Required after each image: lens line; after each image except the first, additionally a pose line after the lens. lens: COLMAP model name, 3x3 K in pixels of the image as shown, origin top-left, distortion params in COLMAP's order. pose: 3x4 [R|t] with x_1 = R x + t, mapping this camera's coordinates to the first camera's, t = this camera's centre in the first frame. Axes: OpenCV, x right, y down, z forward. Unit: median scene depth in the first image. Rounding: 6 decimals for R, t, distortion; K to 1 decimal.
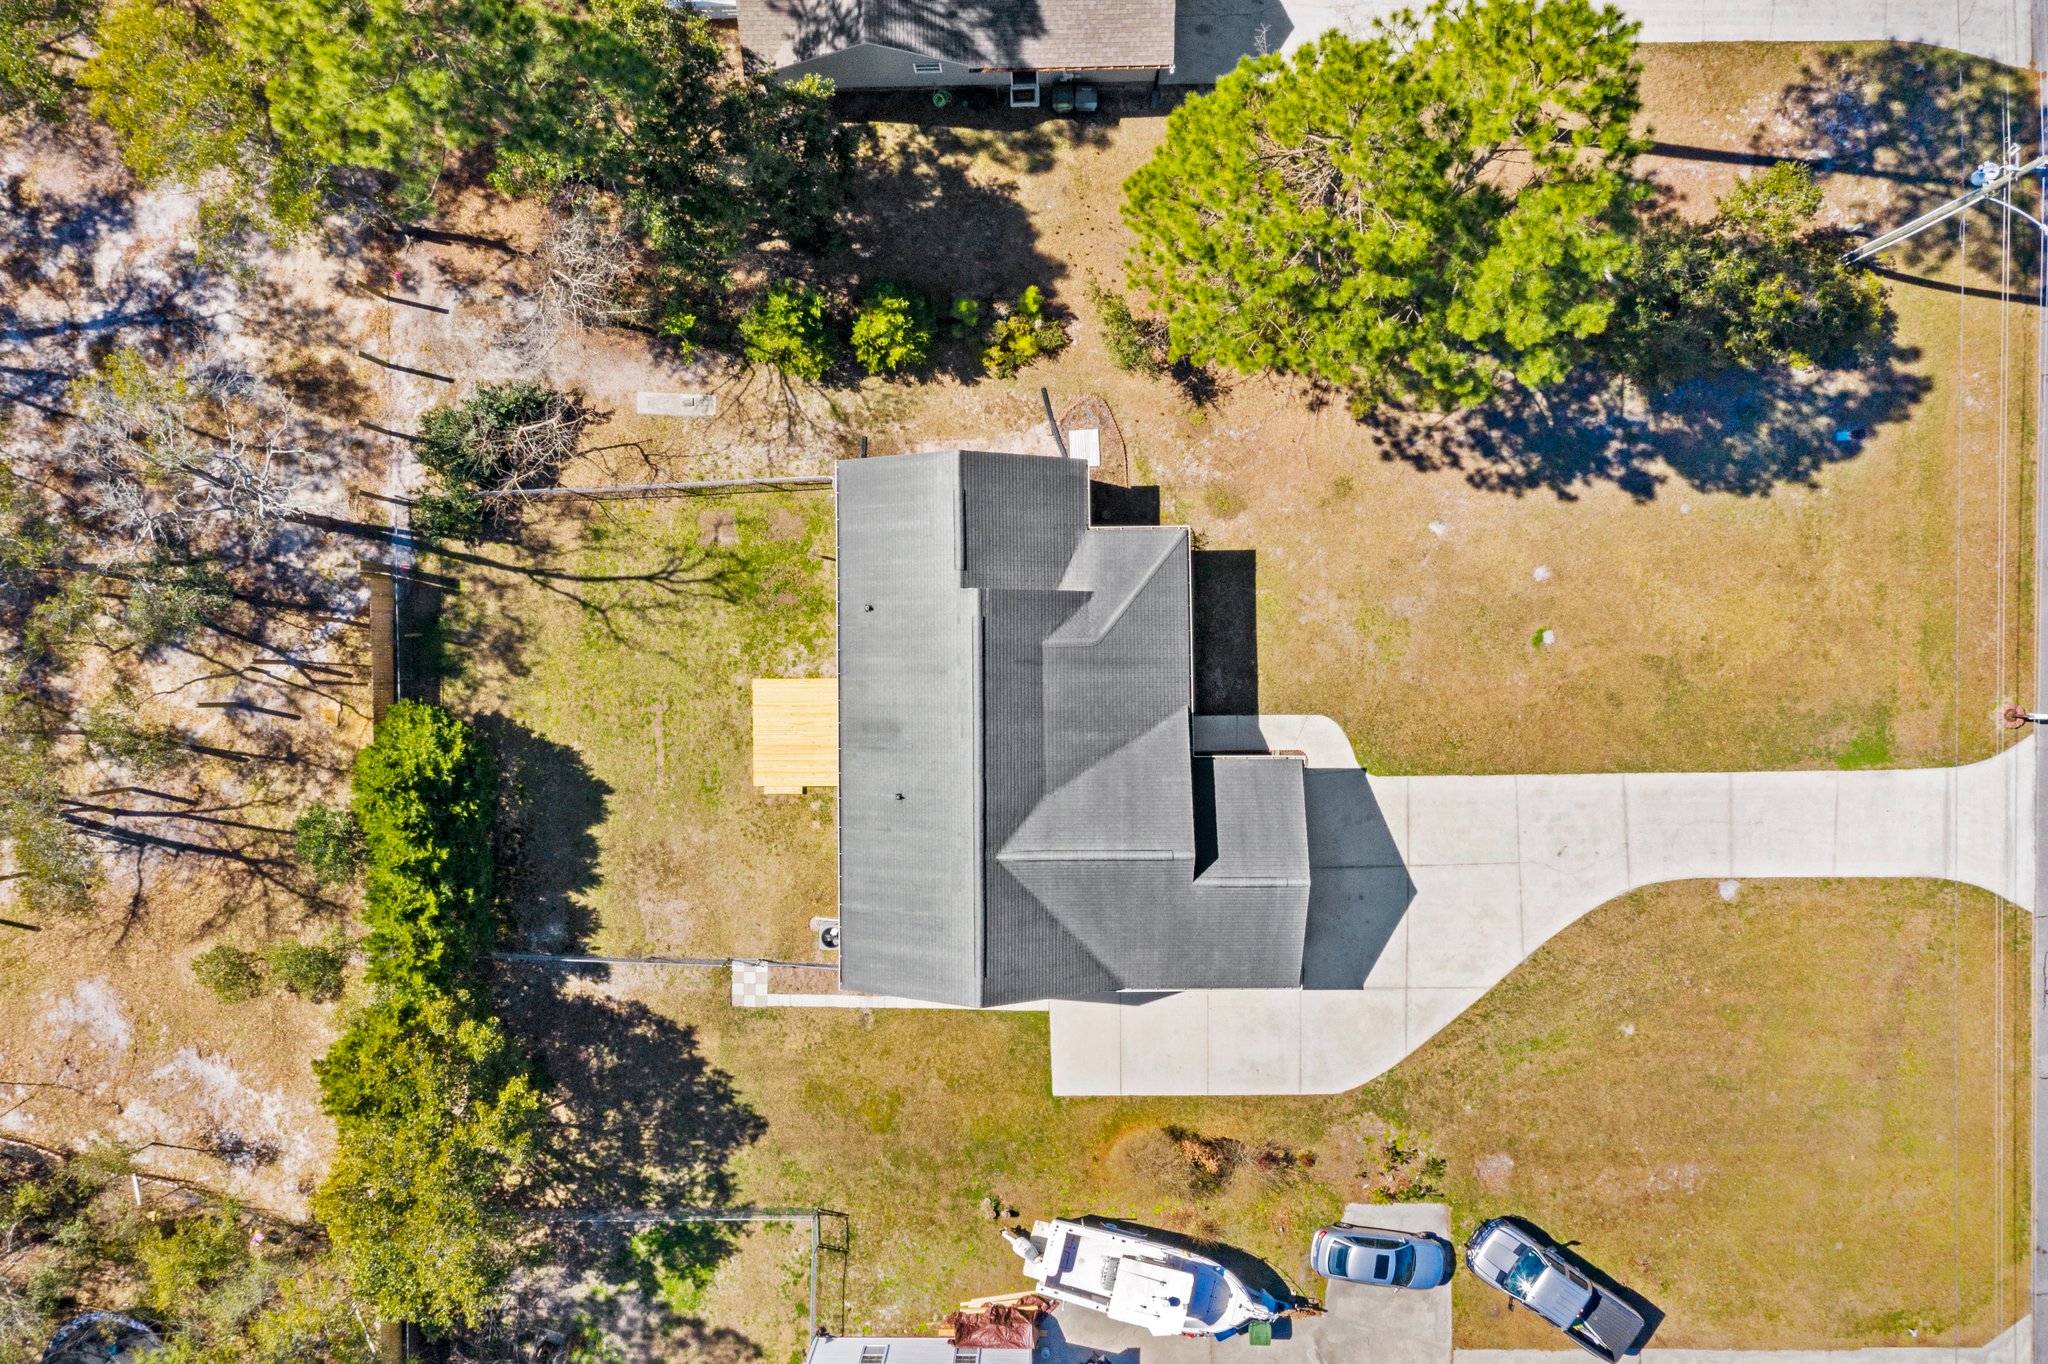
lens RADIAL K [[1652.9, 0, 1024.0], [0, 1652.9, 682.0], [0, 0, 1]] dist [-0.028777, 0.038127]
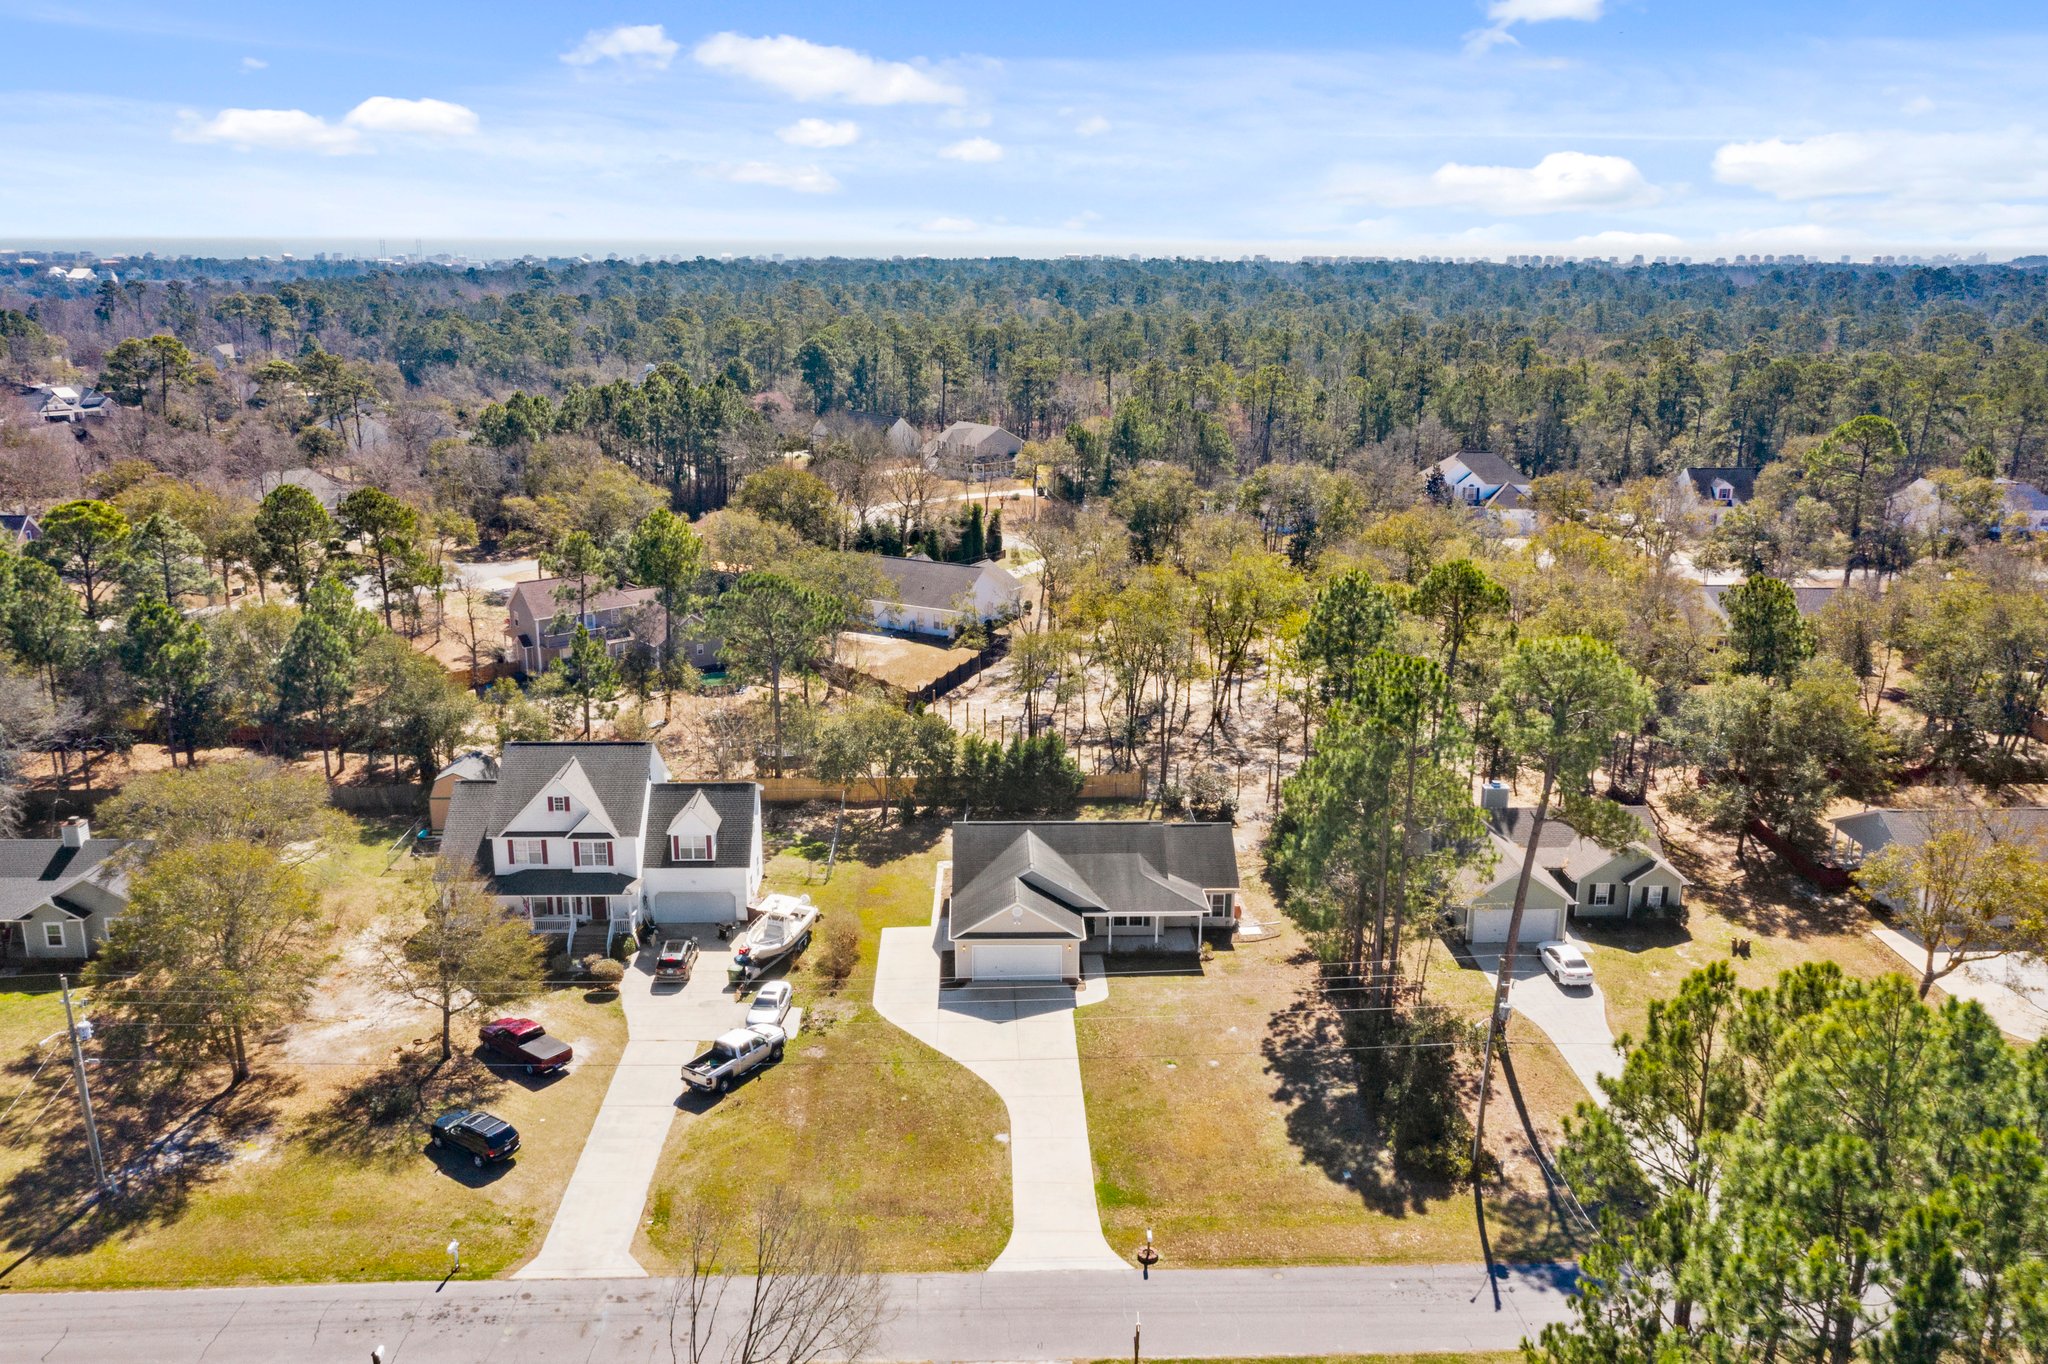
lens RADIAL K [[1652.9, 0, 1024.0], [0, 1652.9, 682.0], [0, 0, 1]] dist [-0.028777, 0.038127]
pose [[0.021202, 0.286466, -0.957856, 1.645348], [-0.999742, -0.001777, -0.022661, 0.140390], [-0.008193, 0.958089, 0.286354, 0.238542]]
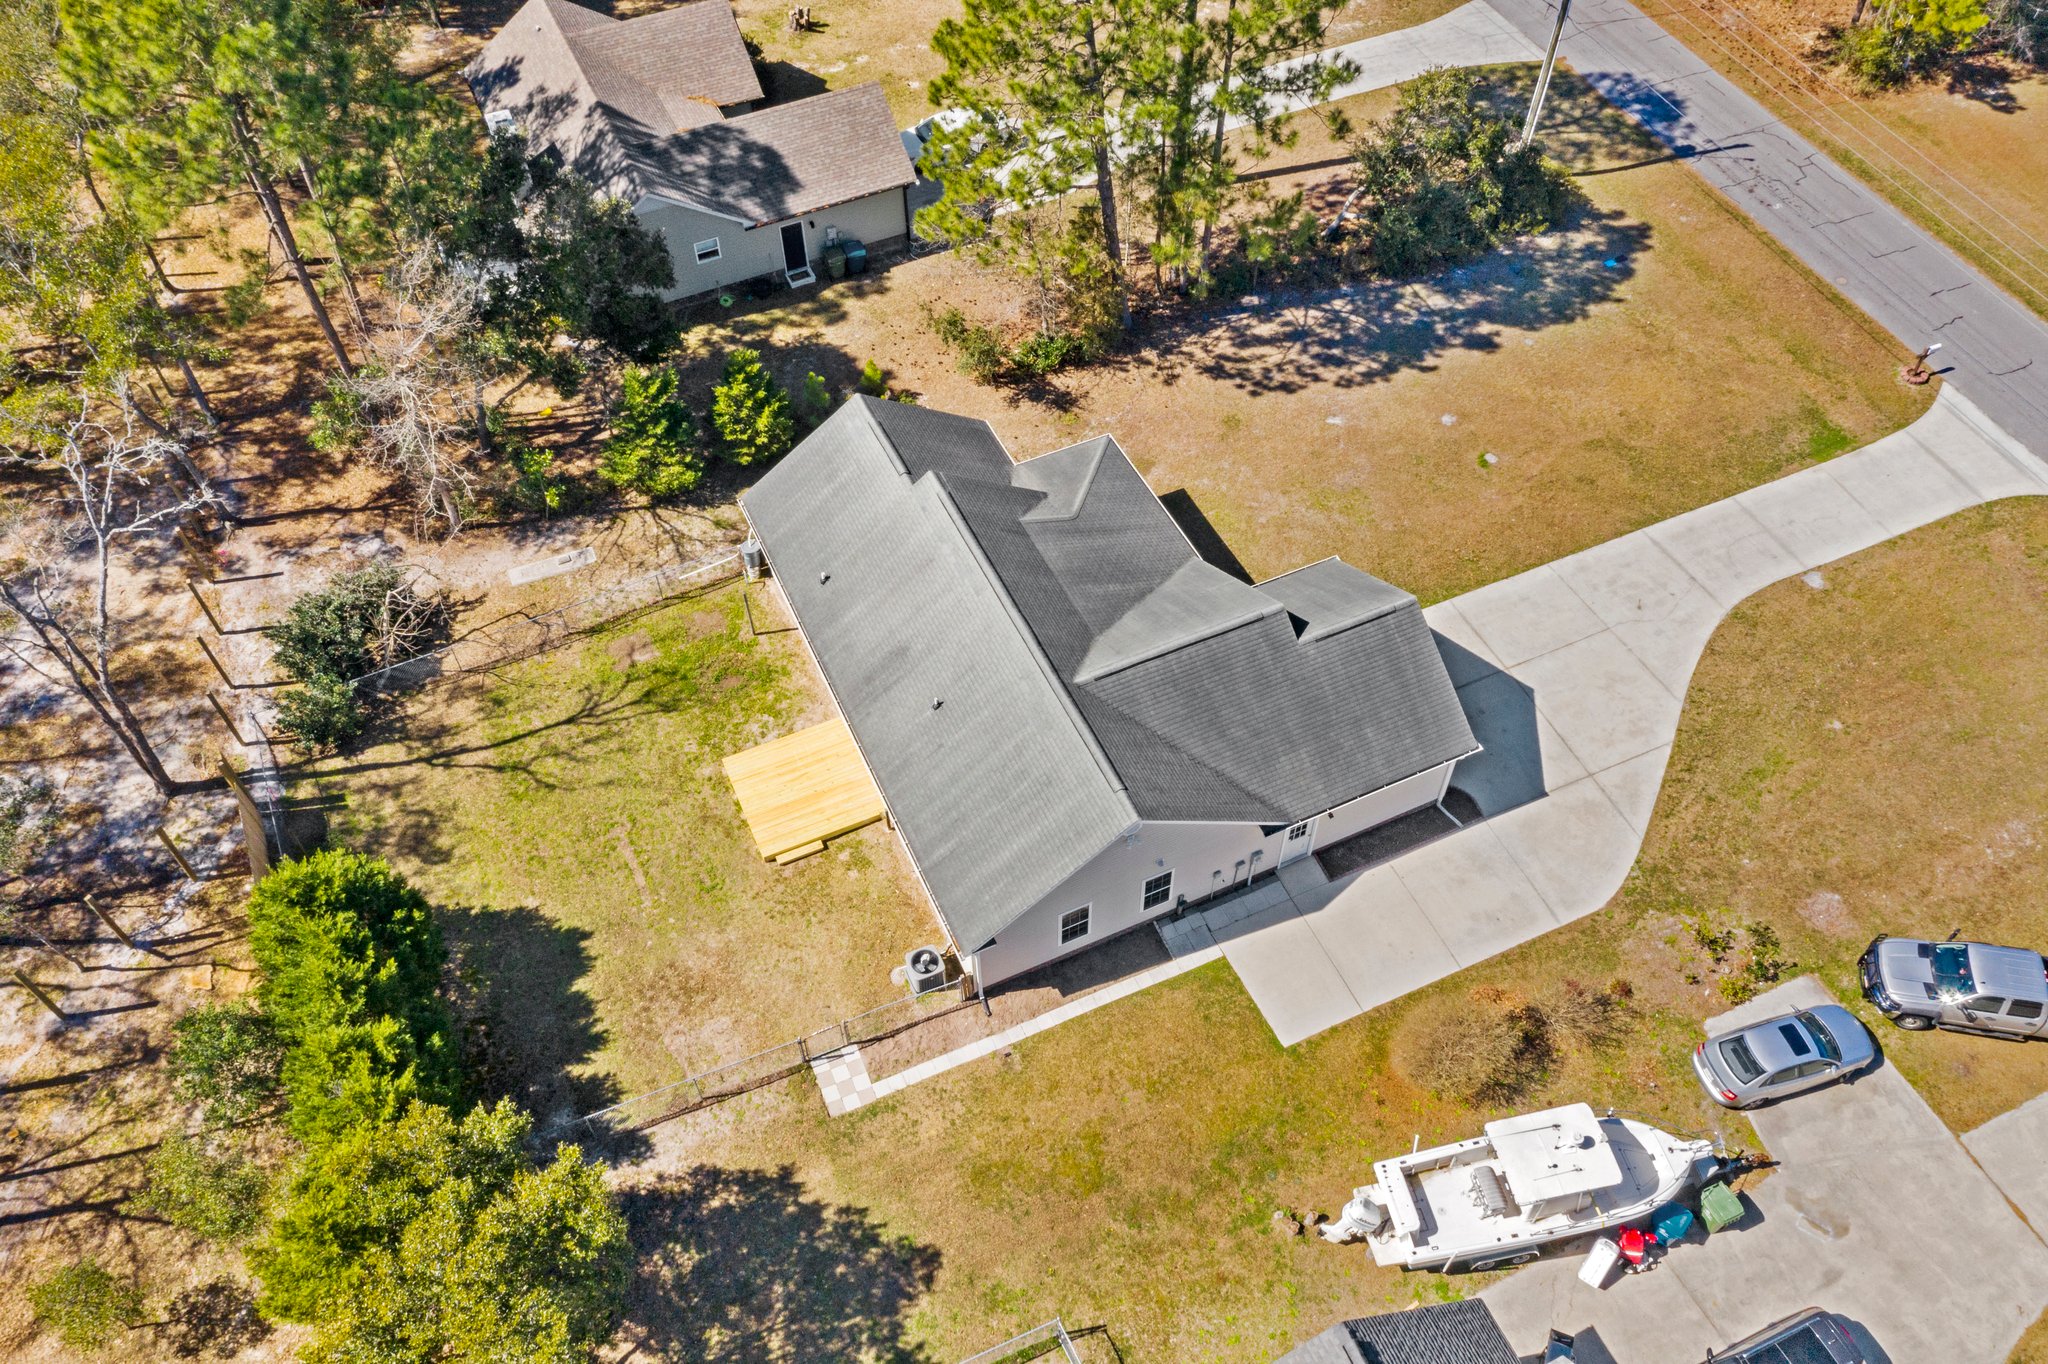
lens RADIAL K [[1652.9, 0, 1024.0], [0, 1652.9, 682.0], [0, 0, 1]] dist [-0.028777, 0.038127]
pose [[0.912528, -0.314895, 0.261024, -0.230254], [0.409011, 0.700131, -0.585258, 0.522503], [0.001544, 0.640826, 0.767685, 0.333898]]
